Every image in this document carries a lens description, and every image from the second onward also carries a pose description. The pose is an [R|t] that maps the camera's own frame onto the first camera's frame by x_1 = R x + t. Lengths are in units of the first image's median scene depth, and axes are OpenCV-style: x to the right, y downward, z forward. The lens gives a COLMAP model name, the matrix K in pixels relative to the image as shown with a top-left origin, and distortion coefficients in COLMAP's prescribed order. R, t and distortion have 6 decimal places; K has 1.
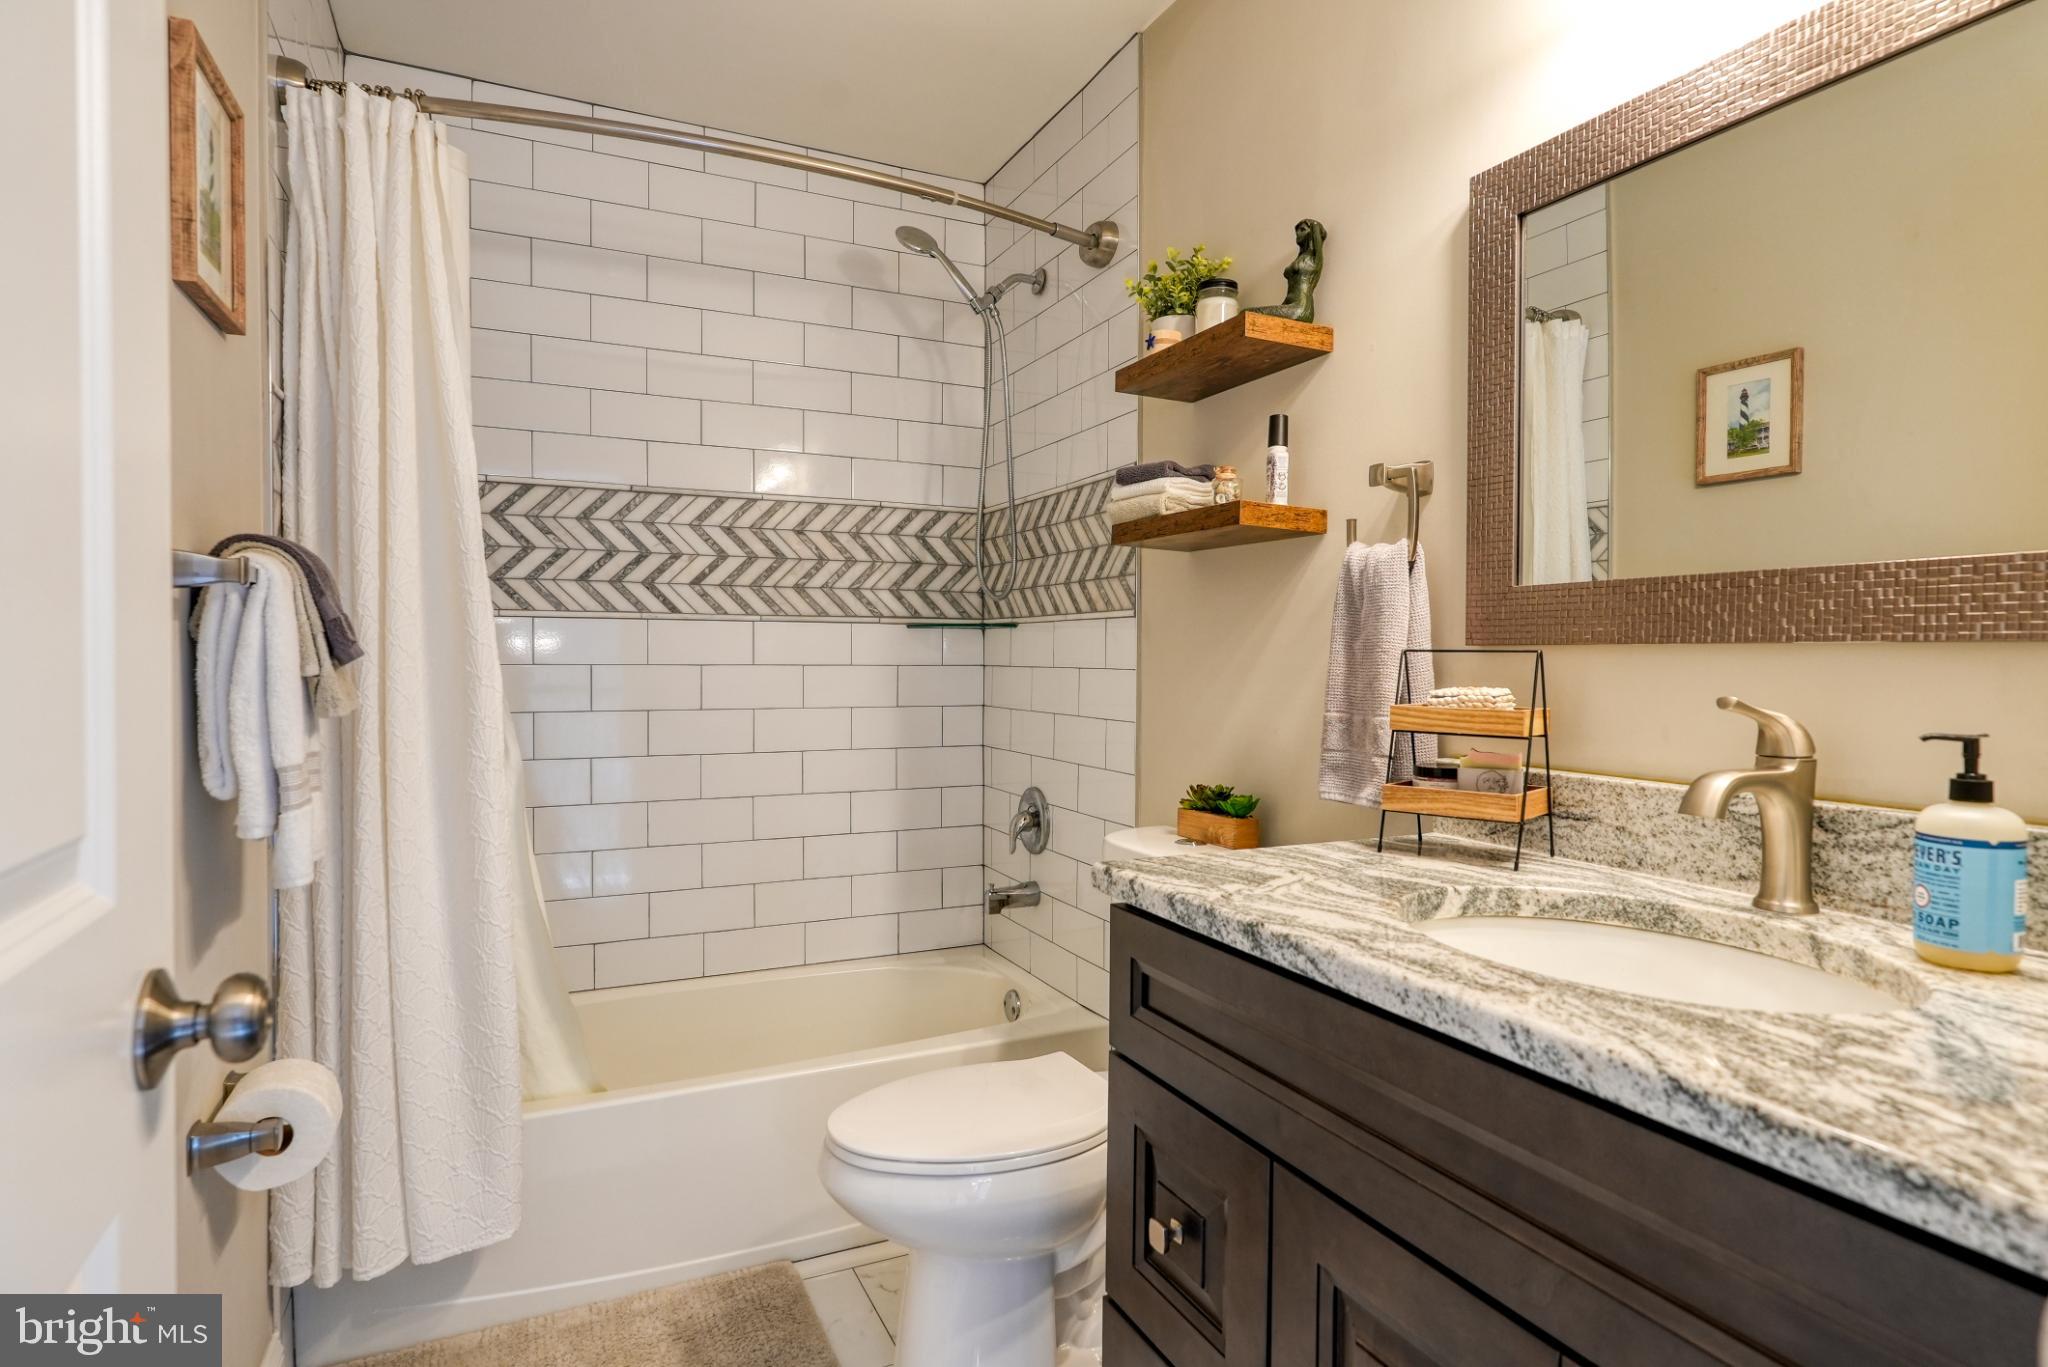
lens RADIAL K [[1117.3, 0, 1026.7], [0, 1117.3, 679.1], [0, 0, 1]] dist [-0.002203, -0.000497]
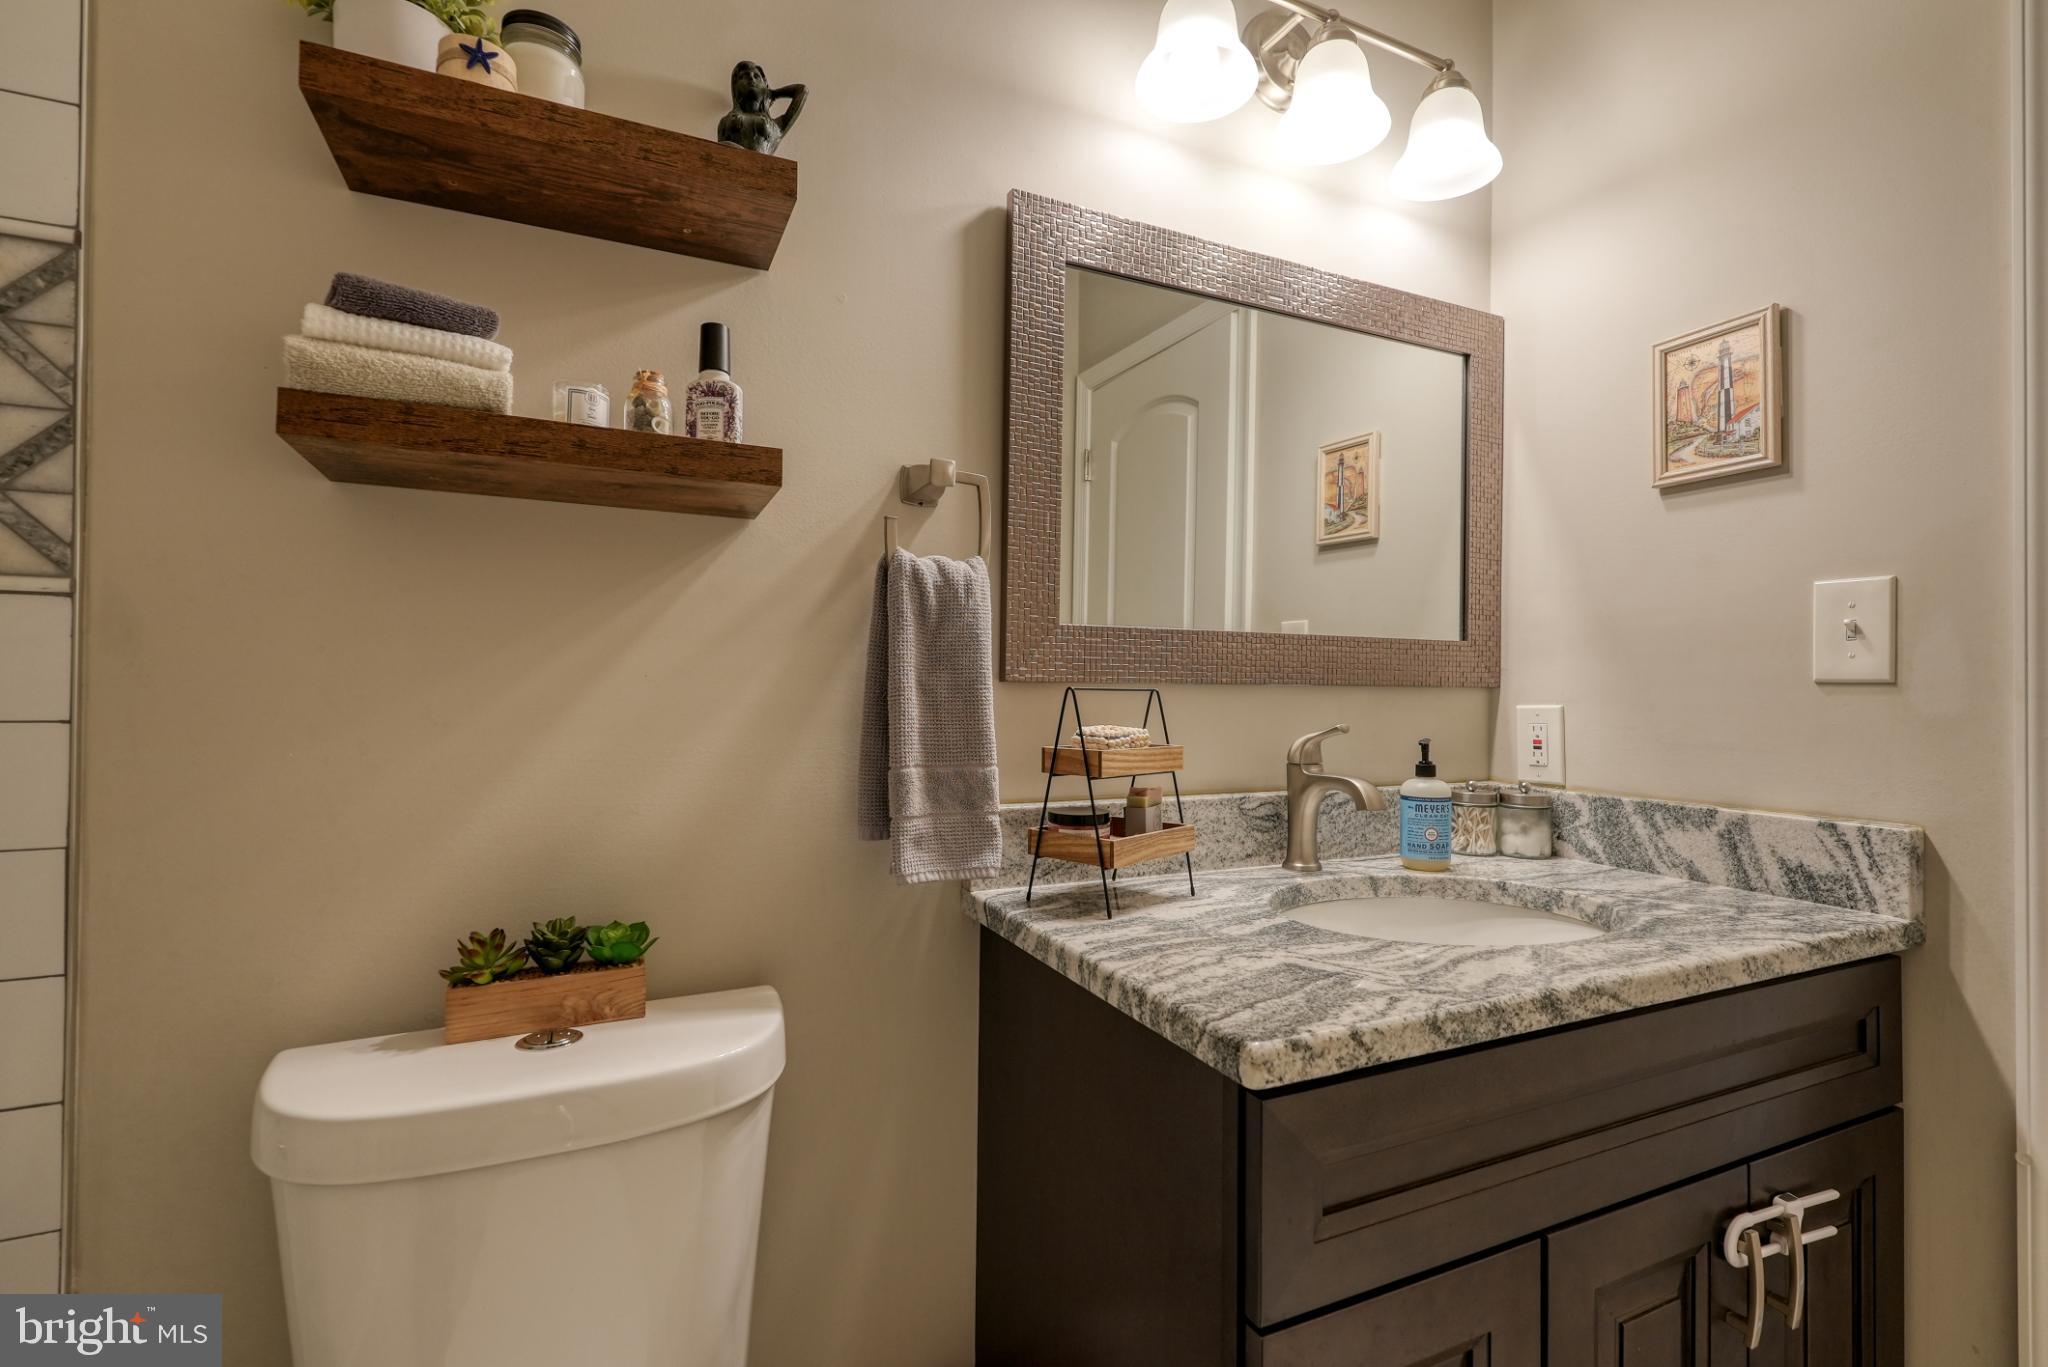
lens RADIAL K [[931.7, 0, 1027.4], [0, 931.7, 681.7], [0, 0, 1]] dist [-0.007575, 0.003242]
pose [[-0.003774, 0.000765, 0.999993, -0.538533], [0.010529, 0.999944, -0.000725, -0.040719], [-0.999937, 0.010526, -0.003782, 1.368345]]
